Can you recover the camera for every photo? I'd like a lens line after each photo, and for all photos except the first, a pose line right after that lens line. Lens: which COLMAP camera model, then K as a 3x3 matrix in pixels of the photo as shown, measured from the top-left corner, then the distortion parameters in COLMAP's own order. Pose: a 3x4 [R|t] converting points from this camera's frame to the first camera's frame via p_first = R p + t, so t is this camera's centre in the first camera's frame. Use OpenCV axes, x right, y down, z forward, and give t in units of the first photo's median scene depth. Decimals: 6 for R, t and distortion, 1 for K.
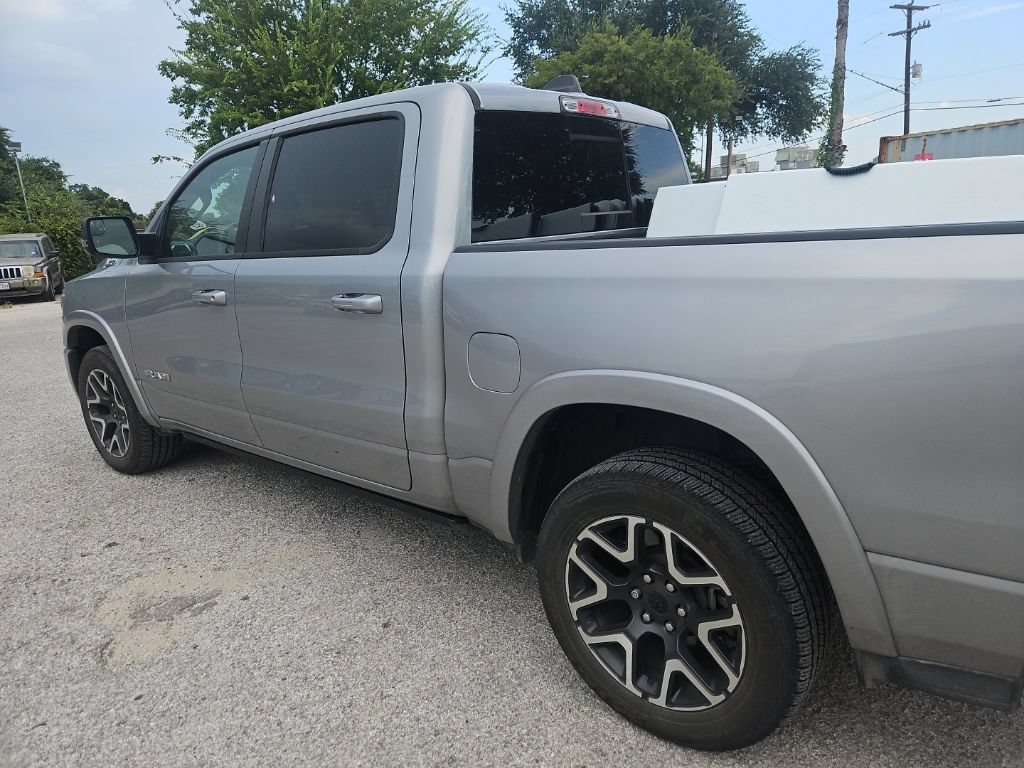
lens RADIAL K [[707.7, 0, 513.1], [0, 707.7, 380.5], [0, 0, 1]] dist [0.080015, -0.072044]
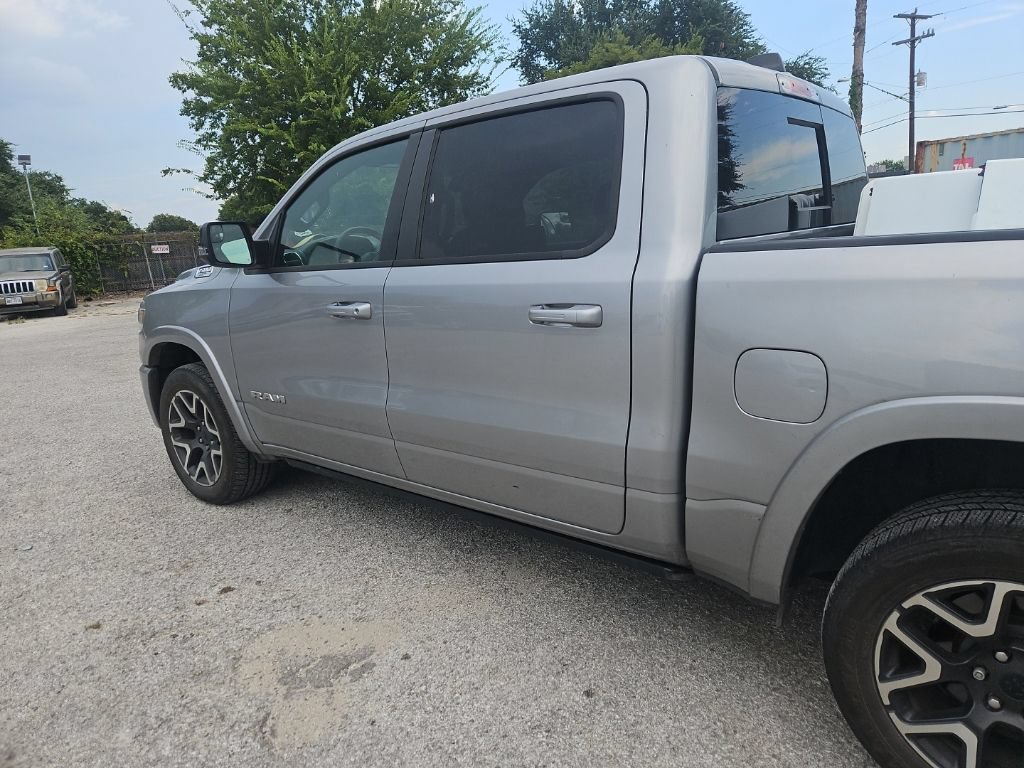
lens RADIAL K [[704.6, 0, 510.4], [0, 704.6, 373.7], [0, 0, 1]] dist [0.068958, -0.053177]
pose [[0.999914, -0.009761, 0.008724, -0.170821], [0.009953, 0.999703, -0.022240, -0.011976], [-0.008504, 0.022324, 0.999715, 0.090958]]
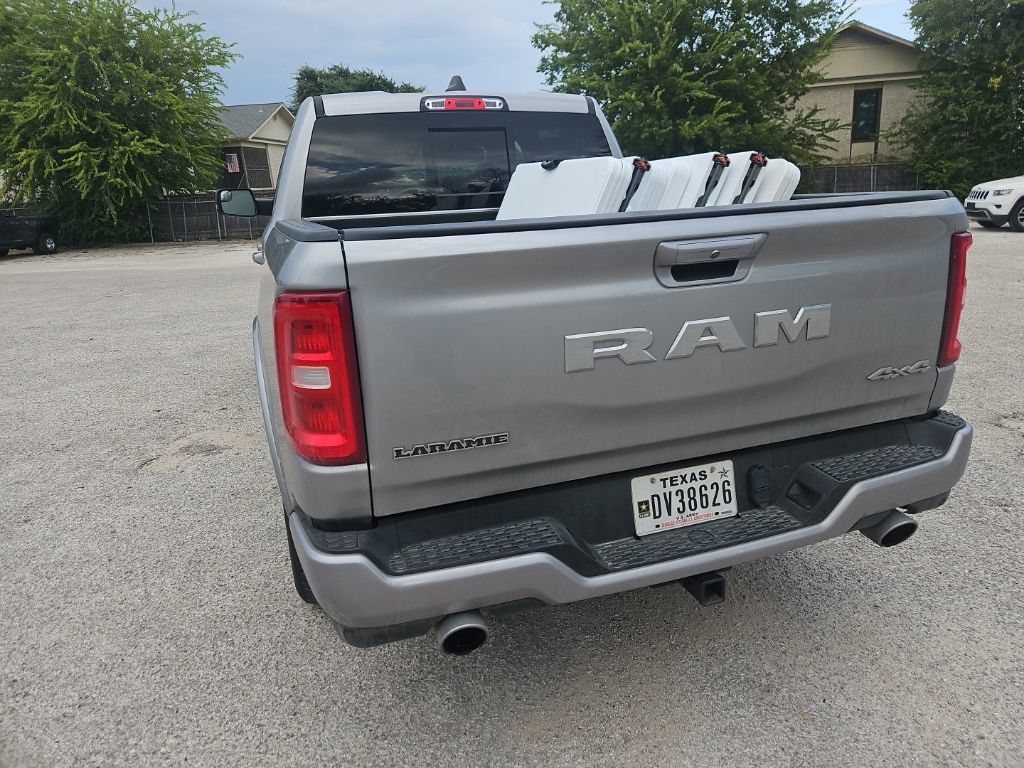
lens RADIAL K [[704.6, 0, 508.9], [0, 704.6, 376.2], [0, 0, 1]] dist [0.068958, -0.053177]
pose [[0.855426, 0.144935, -0.497233, 0.550809], [-0.115334, 0.989247, 0.089931, -0.034572], [0.504921, -0.019582, 0.862944, 0.014140]]
